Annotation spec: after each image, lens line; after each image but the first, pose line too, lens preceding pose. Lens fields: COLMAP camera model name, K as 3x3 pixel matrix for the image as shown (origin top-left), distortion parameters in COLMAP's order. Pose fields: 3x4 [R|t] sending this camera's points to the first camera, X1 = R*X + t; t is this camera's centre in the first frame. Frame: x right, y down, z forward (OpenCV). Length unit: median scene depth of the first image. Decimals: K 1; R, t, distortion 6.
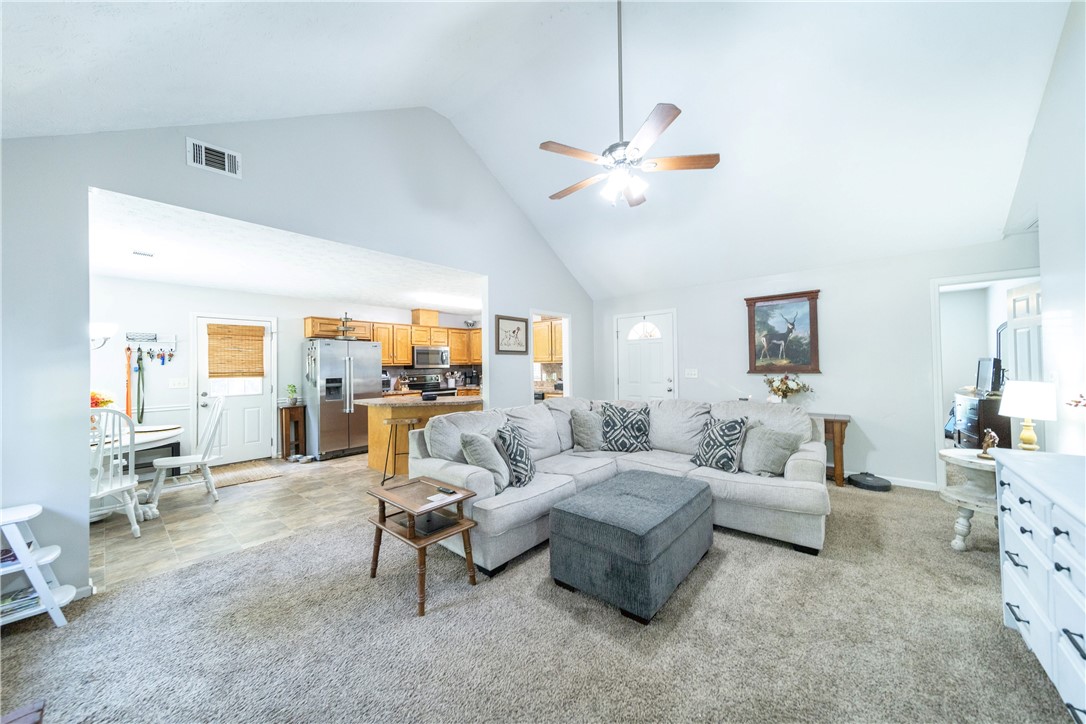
lens RADIAL K [[384.4, 0, 541.4], [0, 384.4, 360.9], [0, 0, 1]] dist [0.000289, -0.000027]
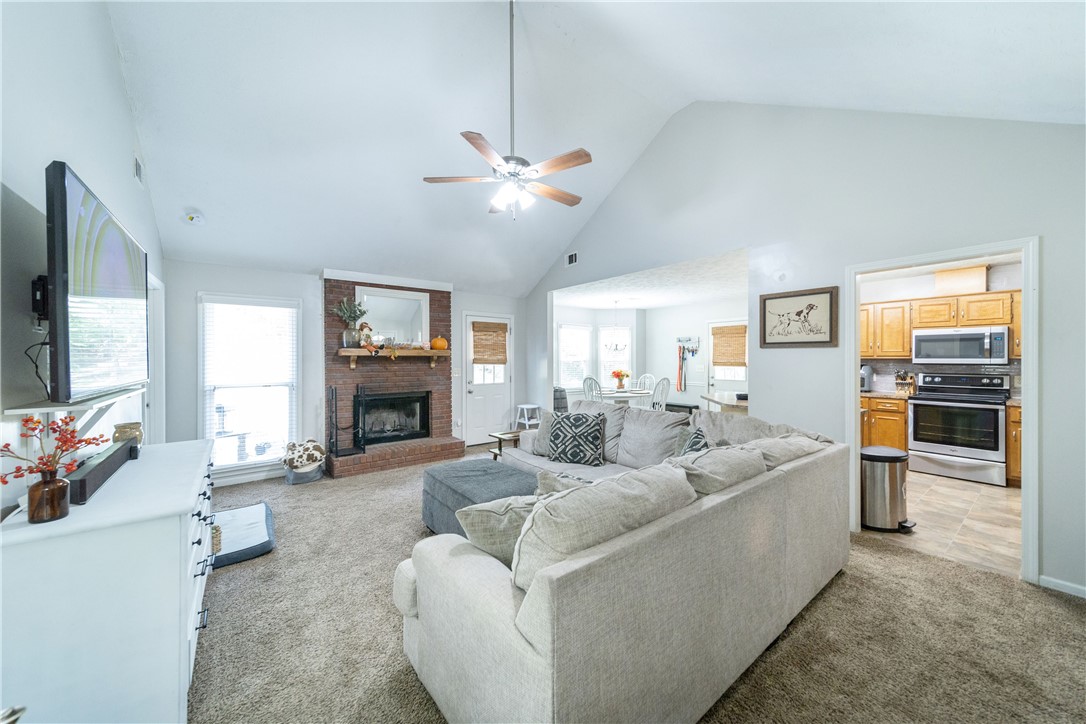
lens RADIAL K [[384.4, 0, 544.8], [0, 384.4, 361.2], [0, 0, 1]] dist [0.000289, -0.000027]
pose [[-0.208005, 0.025293, -0.977801, 0.702938], [0.015760, 0.999623, 0.022505, -0.015511], [0.978001, -0.010729, -0.208325, 0.742286]]
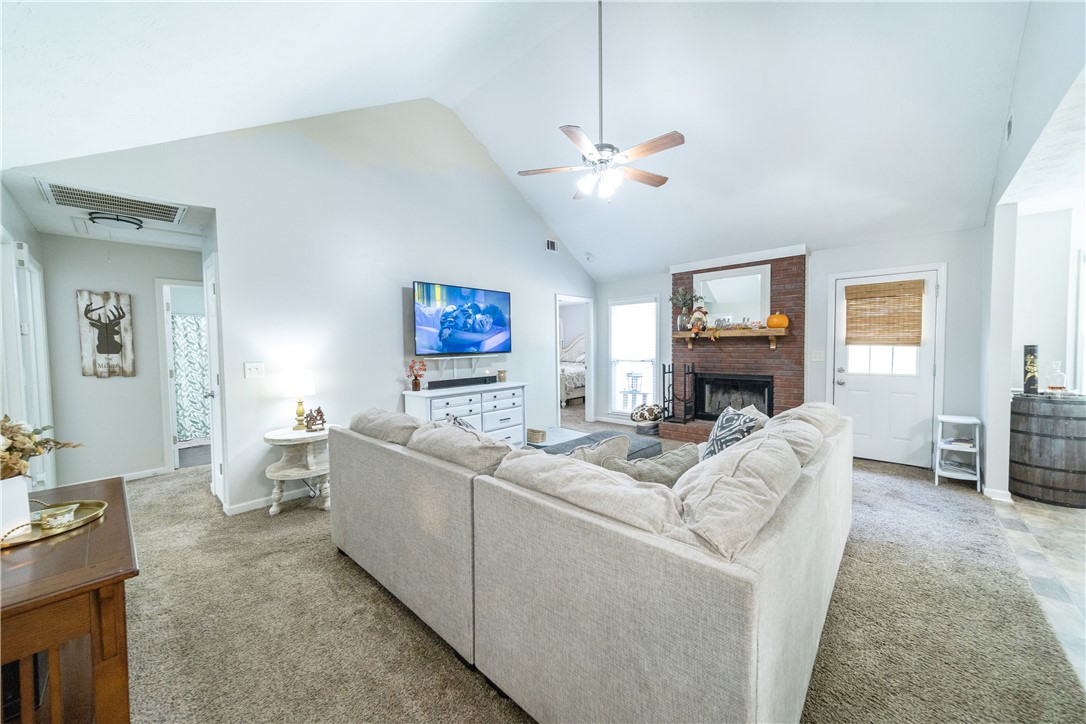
lens RADIAL K [[384.4, 0, 548.0], [0, 384.4, 358.1], [0, 0, 1]] dist [0.000289, -0.000027]
pose [[-0.998372, 0.025829, 0.050864, 0.290820], [0.026901, 0.999427, 0.020523, 0.005548], [-0.050305, 0.021858, -0.998495, 1.106143]]
